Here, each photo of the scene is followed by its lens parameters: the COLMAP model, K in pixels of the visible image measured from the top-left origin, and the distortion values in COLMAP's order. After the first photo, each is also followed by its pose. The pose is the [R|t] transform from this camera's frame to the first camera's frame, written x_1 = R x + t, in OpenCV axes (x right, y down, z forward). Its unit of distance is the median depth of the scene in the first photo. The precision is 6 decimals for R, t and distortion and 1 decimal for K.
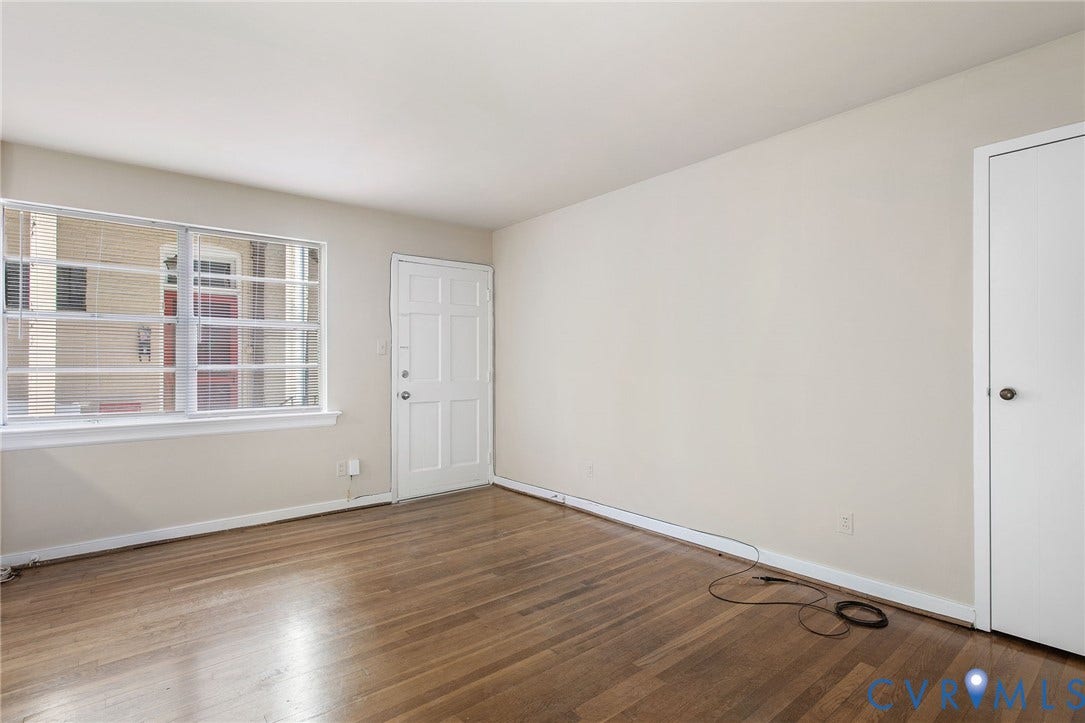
lens RADIAL K [[537.2, 0, 542.5], [0, 537.2, 361.5], [0, 0, 1]] dist [-0.002924, 0.000062]
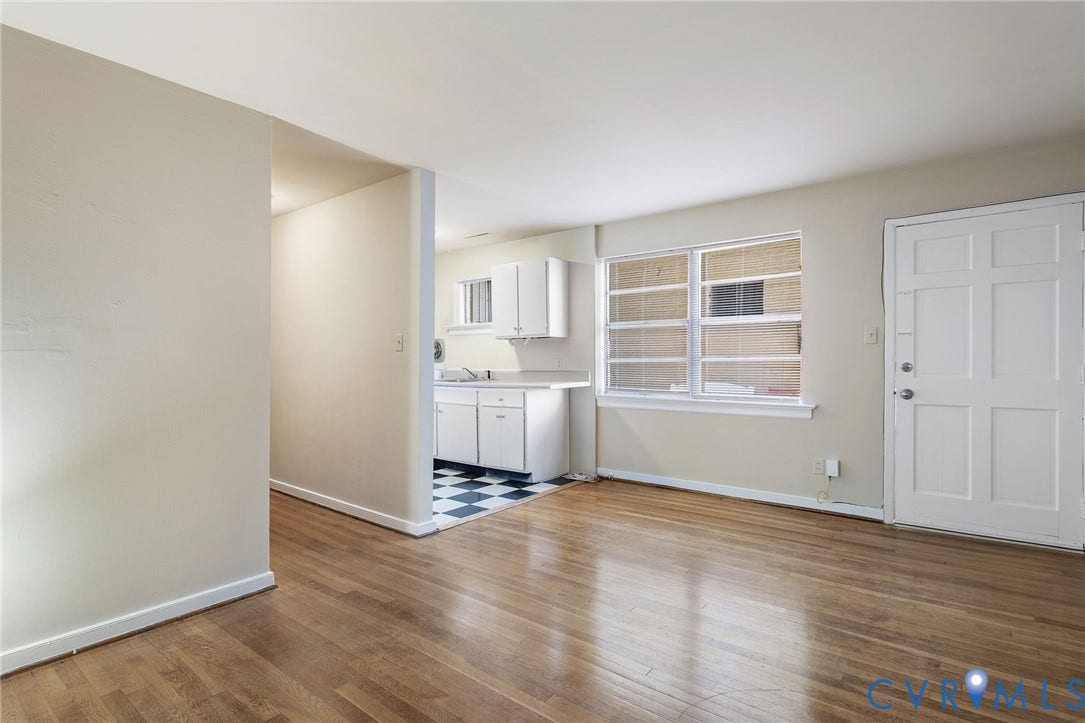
lens RADIAL K [[537.2, 0, 542.5], [0, 537.2, 361.5], [0, 0, 1]] dist [-0.002924, 0.000062]
pose [[0.207313, 0.004810, -0.978263, 0.542788], [0.004083, 0.999975, 0.005782, 0.010673], [0.978266, -0.005193, 0.207289, 0.408497]]
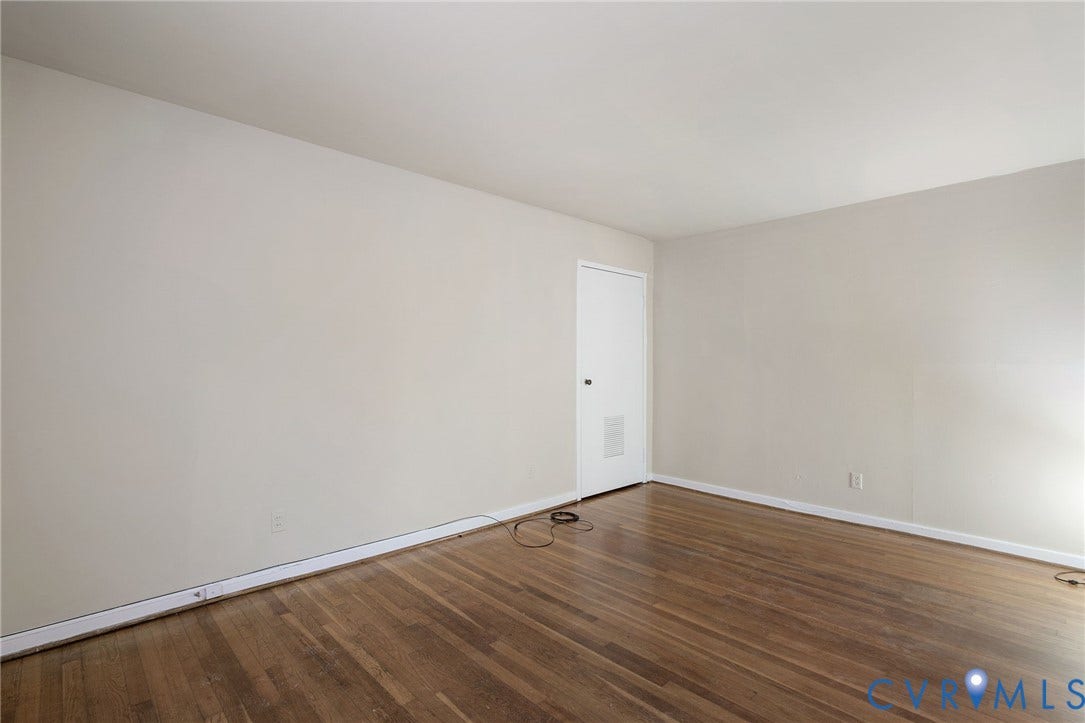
lens RADIAL K [[505.2, 0, 542.5], [0, 505.2, 361.5], [0, 0, 1]] dist [0.001101, 0.000338]
pose [[-0.067419, 0.009042, 0.997684, -0.710235], [-0.003925, 0.999949, -0.009328, -0.000171], [-0.997717, -0.004545, -0.067380, 0.849305]]
